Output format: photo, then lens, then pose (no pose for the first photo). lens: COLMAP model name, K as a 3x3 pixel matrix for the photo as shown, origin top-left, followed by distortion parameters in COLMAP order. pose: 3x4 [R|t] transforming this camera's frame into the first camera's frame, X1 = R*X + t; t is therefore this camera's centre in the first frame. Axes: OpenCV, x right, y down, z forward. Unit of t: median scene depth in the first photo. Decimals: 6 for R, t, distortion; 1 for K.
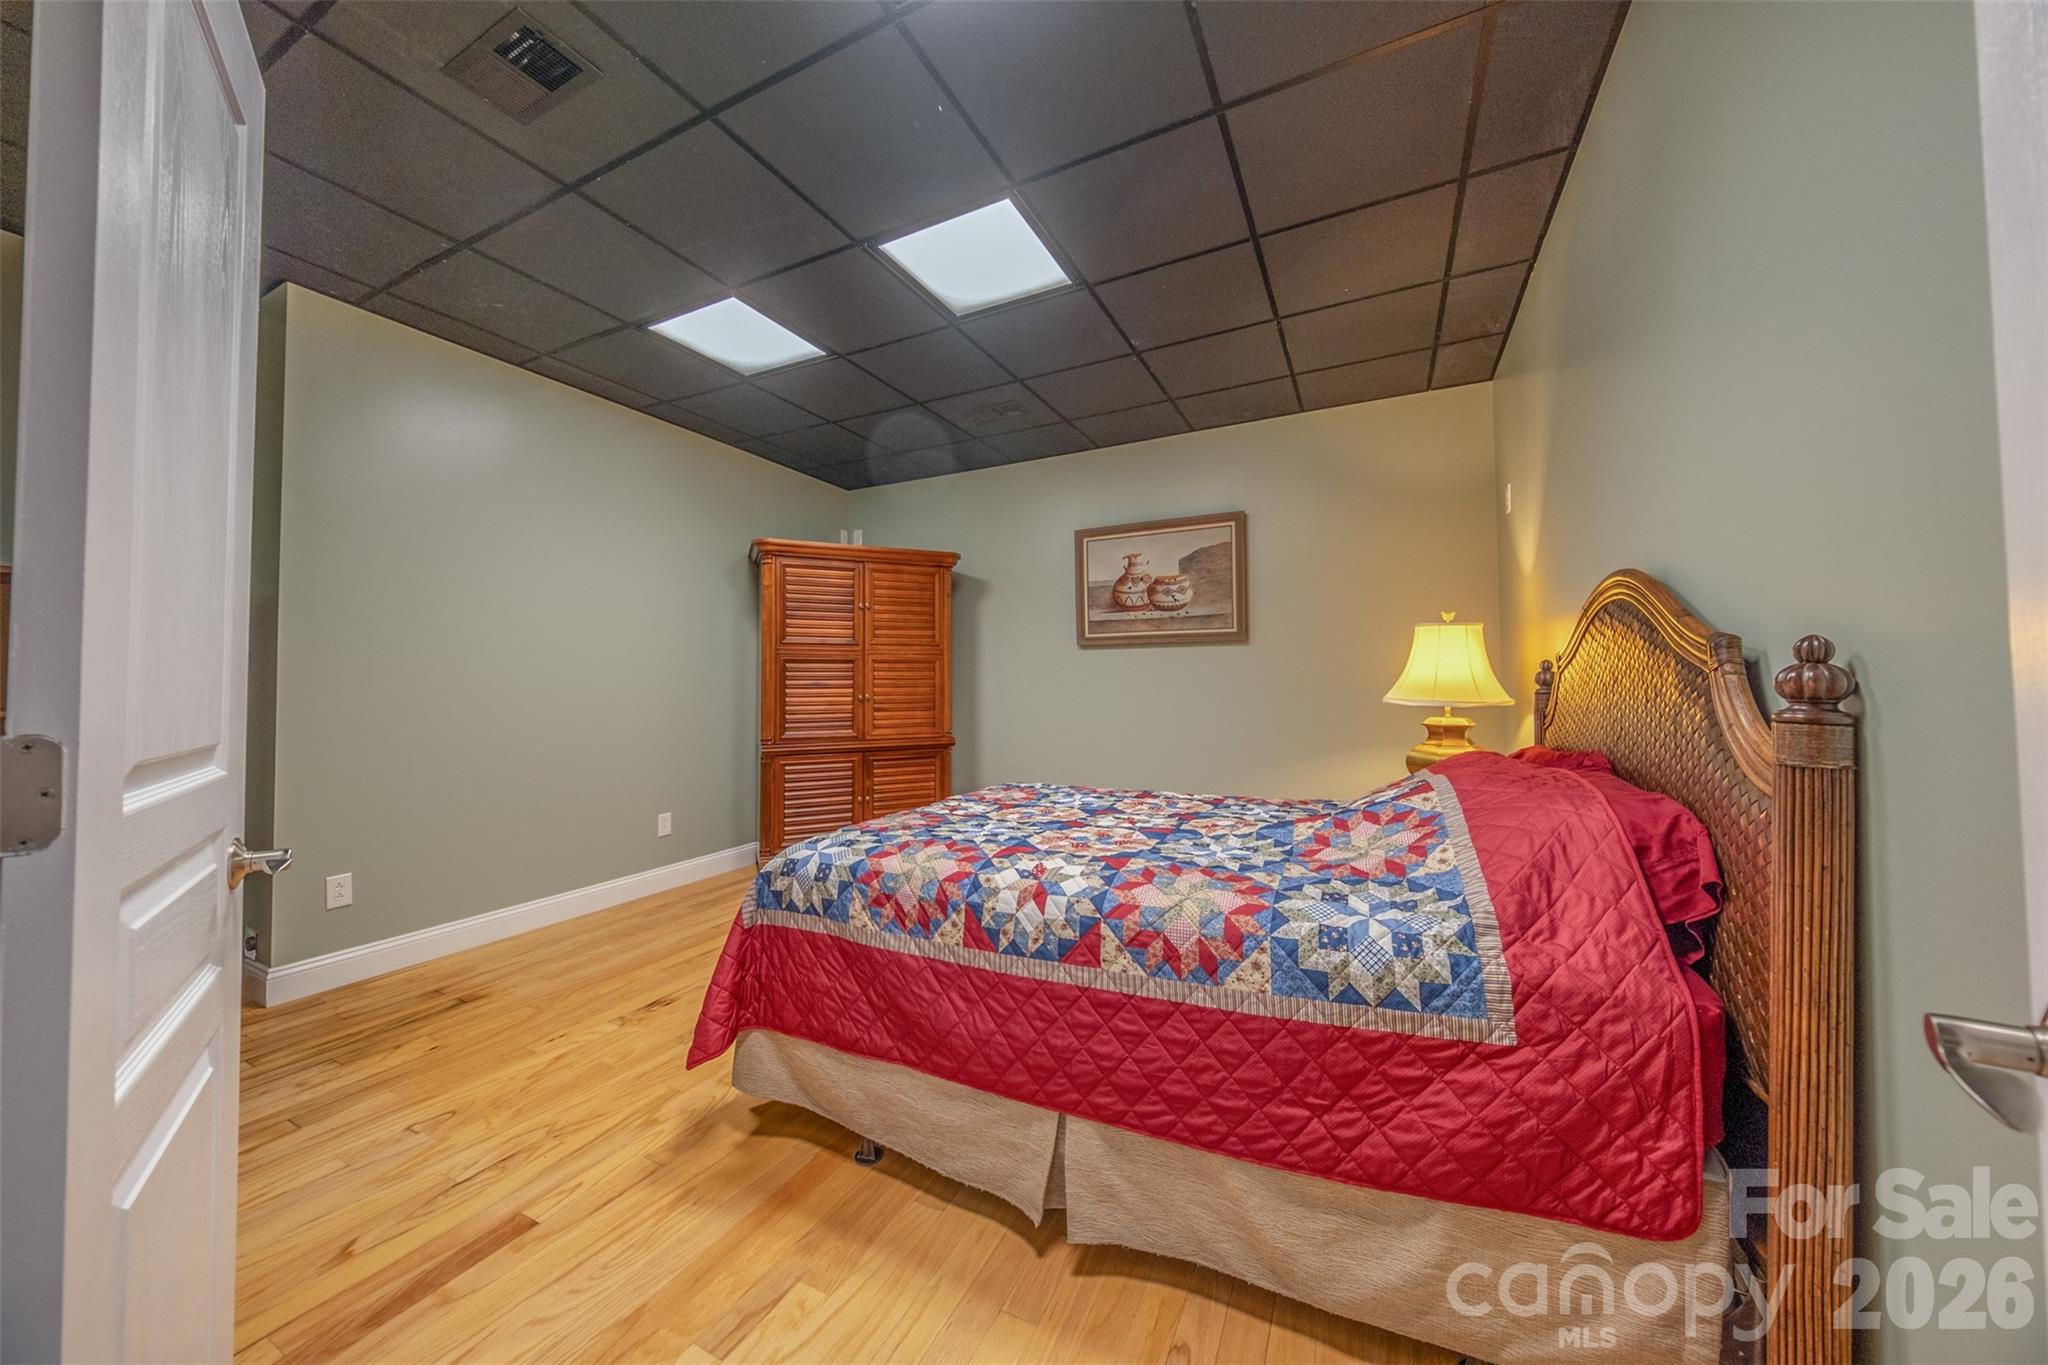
lens RADIAL K [[703.5, 0, 1026.3], [0, 703.5, 670.2], [0, 0, 1]] dist [0.012457, -0.000533]
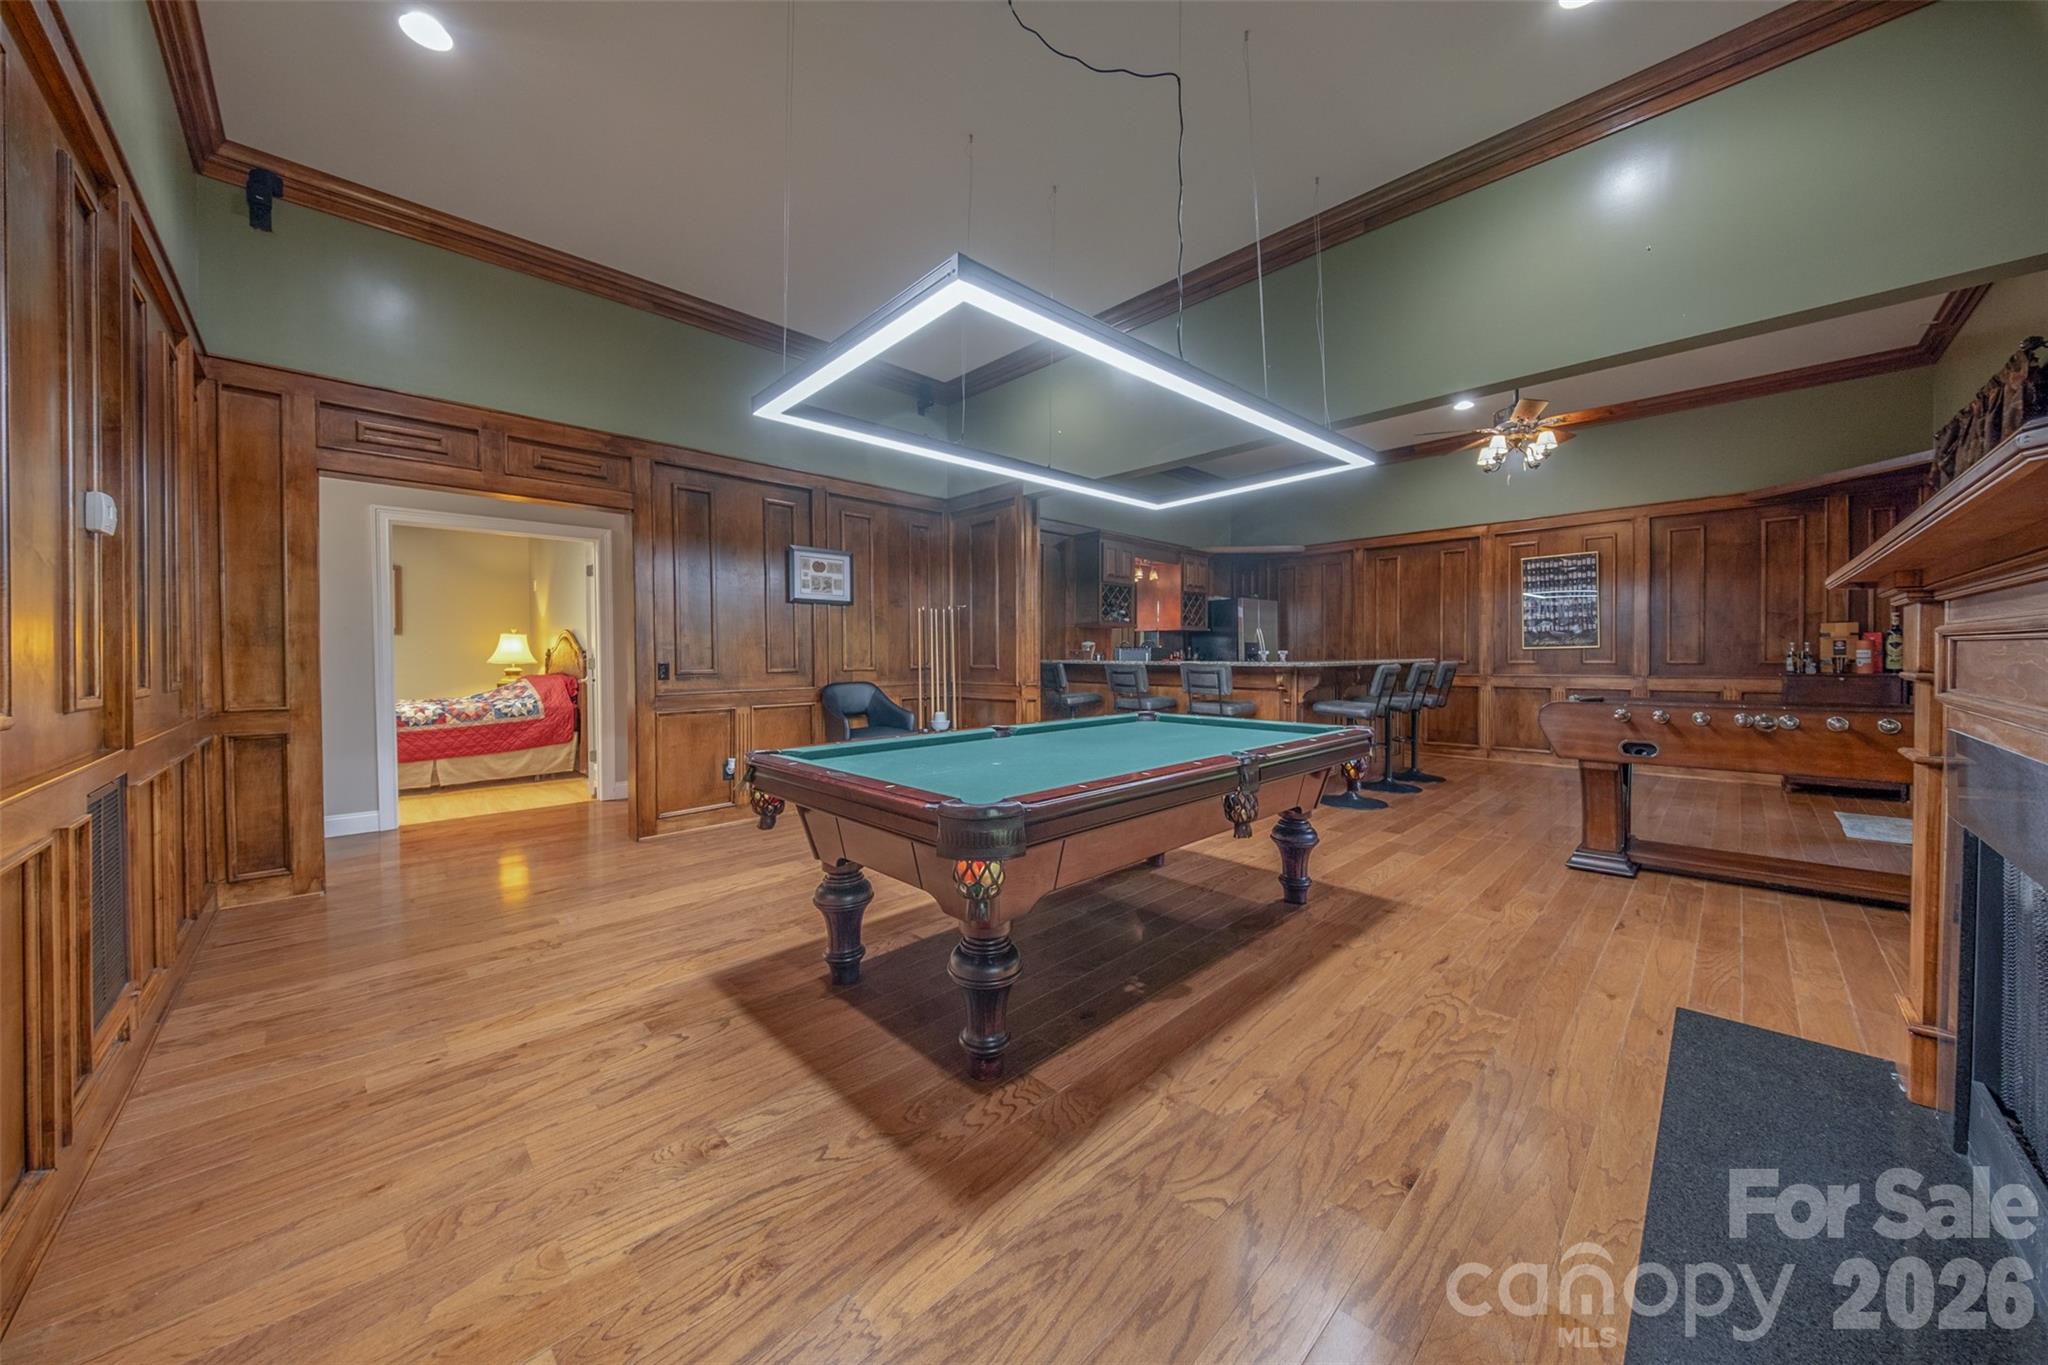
lens RADIAL K [[703.5, 0, 1023.8], [0, 703.5, 661.4], [0, 0, 1]] dist [0.012457, -0.000533]
pose [[0.331147, -0.010857, 0.943517, -2.731033], [-0.011264, 0.999817, 0.015458, -0.049869], [-0.943512, -0.015747, 0.330964, -3.628413]]
